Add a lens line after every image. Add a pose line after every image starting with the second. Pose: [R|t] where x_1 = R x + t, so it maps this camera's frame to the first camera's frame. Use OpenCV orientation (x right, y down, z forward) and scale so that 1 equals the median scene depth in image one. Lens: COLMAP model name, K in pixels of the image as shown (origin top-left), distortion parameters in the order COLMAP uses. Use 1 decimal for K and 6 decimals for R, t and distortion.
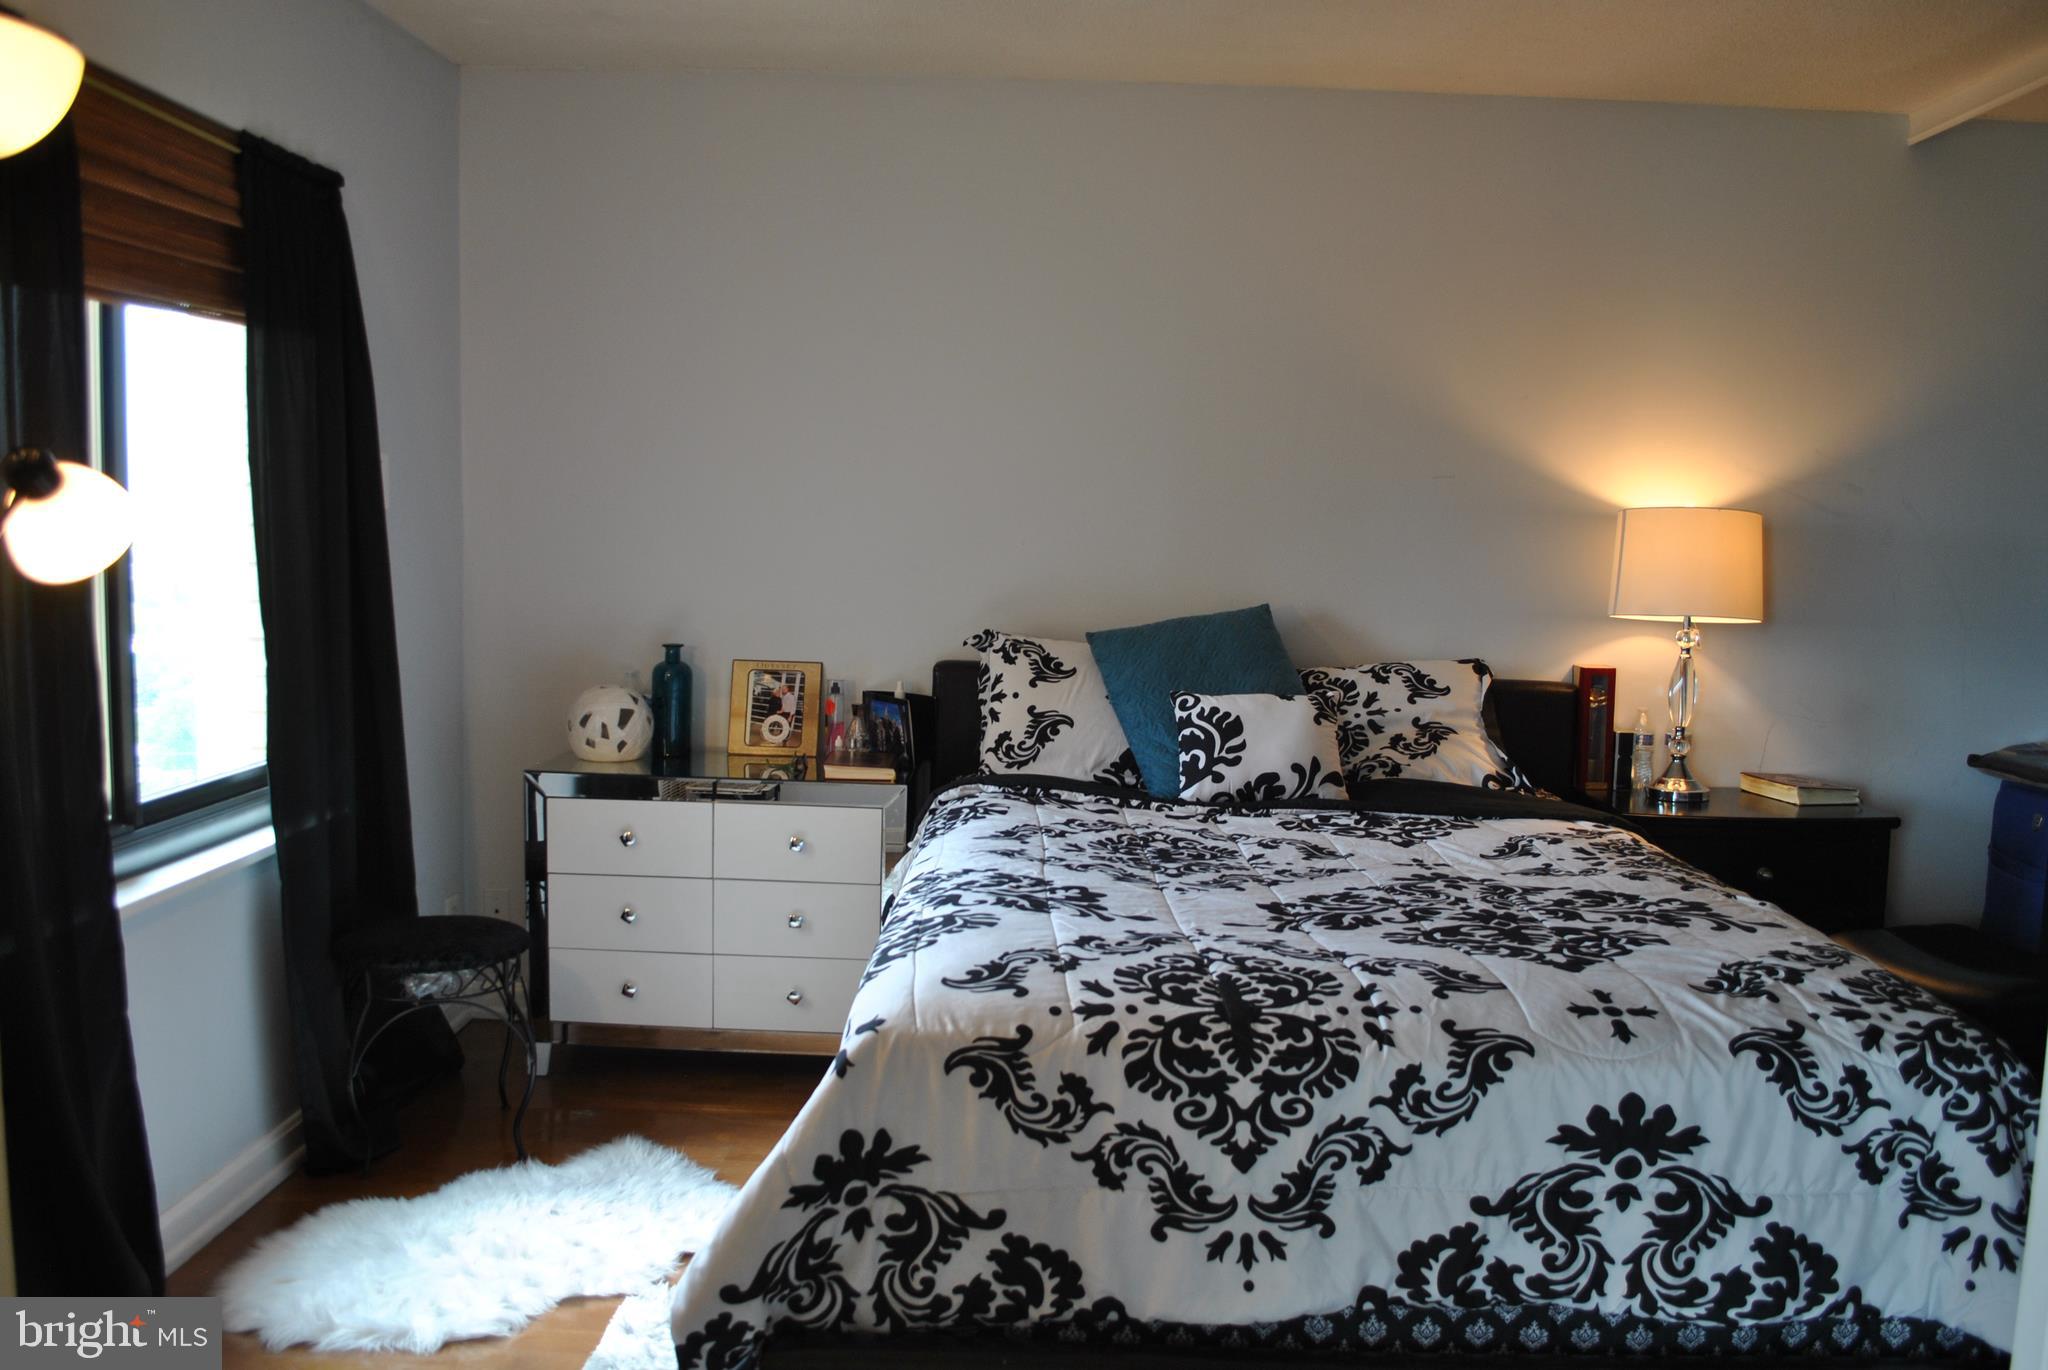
lens RADIAL K [[1617.5, 0, 1045.8], [0, 1617.5, 675.4], [0, 0, 1]] dist [-0.086915, 0.014711]
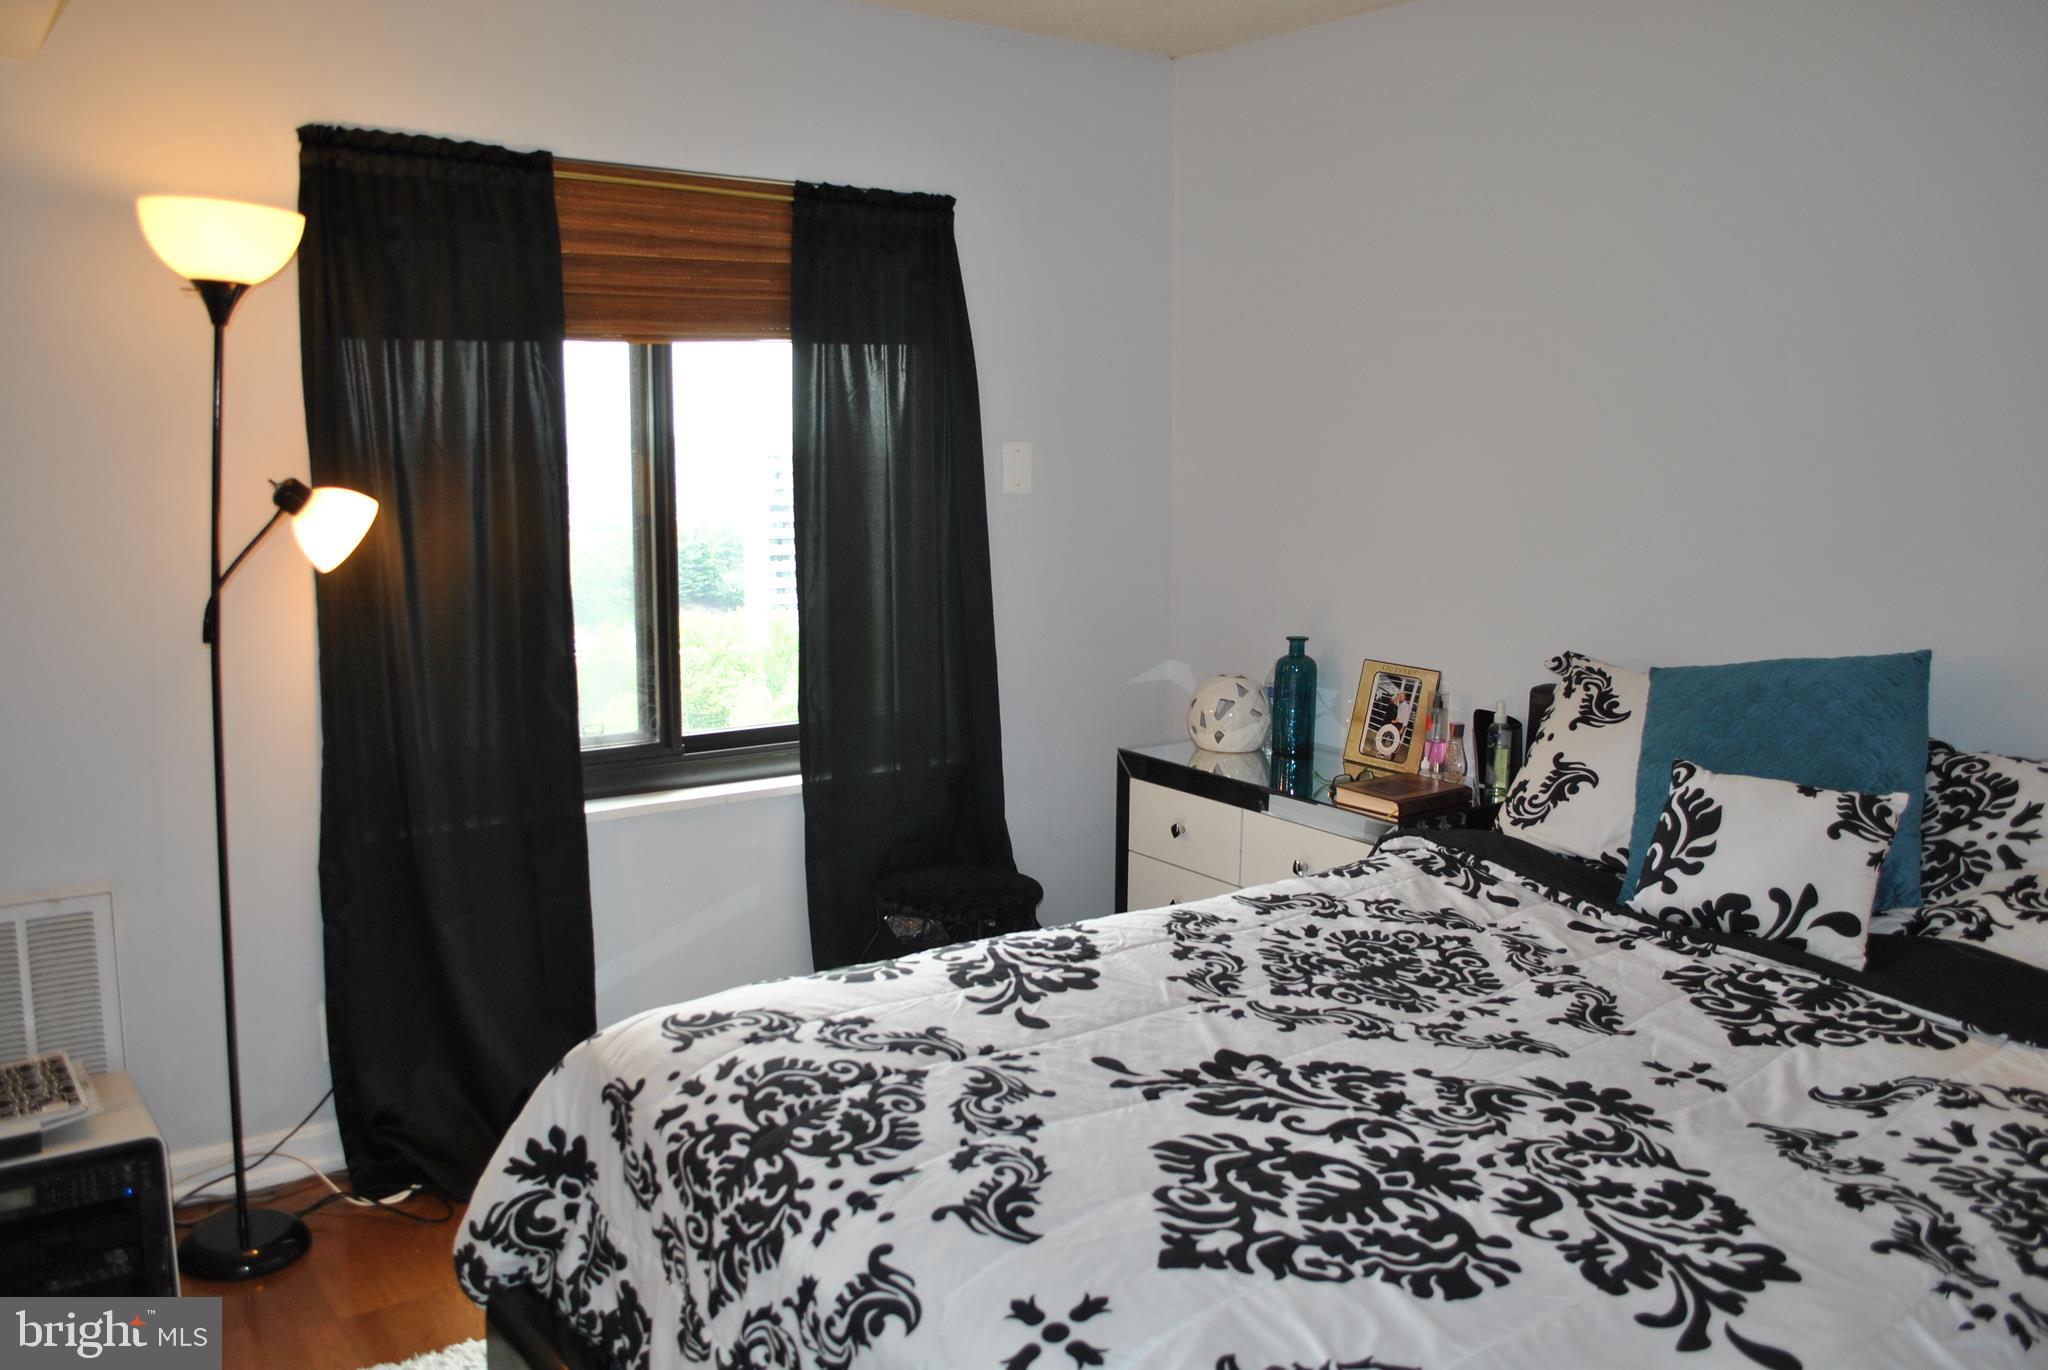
lens RADIAL K [[1617.5, 0, 1045.8], [0, 1617.5, 675.4], [0, 0, 1]] dist [-0.086915, 0.014711]
pose [[0.604225, 0.099593, -0.790565, 0.828097], [-0.069936, 0.994958, 0.071890, -0.105072], [0.793738, 0.011851, 0.608144, 0.577480]]
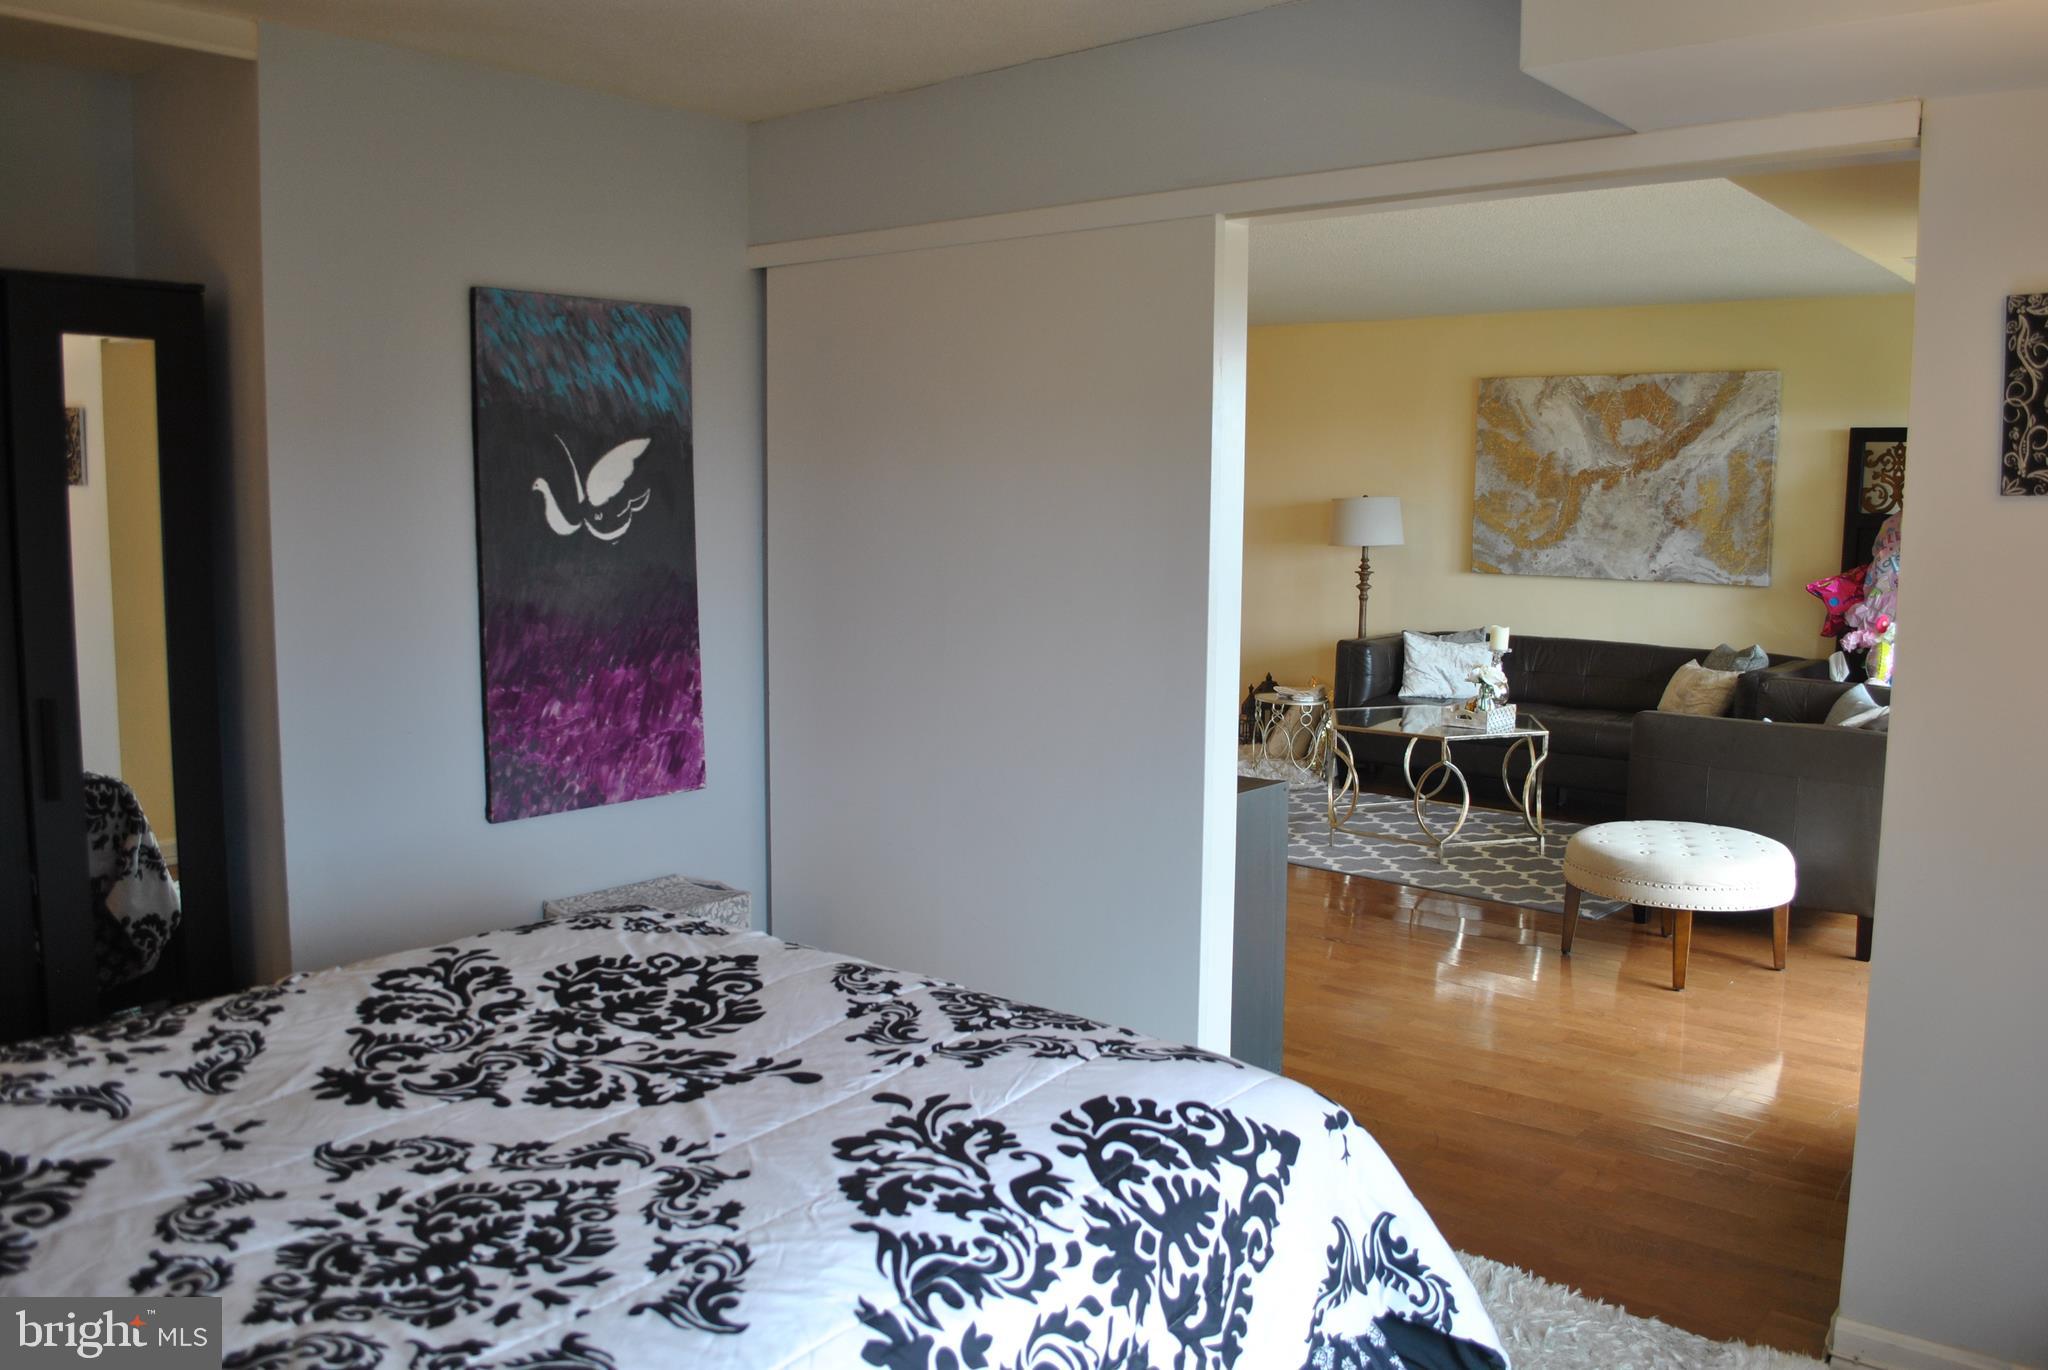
lens RADIAL K [[1617.5, 0, 1045.8], [0, 1617.5, 675.4], [0, 0, 1]] dist [-0.086915, 0.014711]
pose [[-0.777980, -0.104717, 0.619501, -0.563929], [0.029967, 0.978706, 0.203068, -0.258501], [-0.627574, 0.176548, -0.758276, 1.787673]]
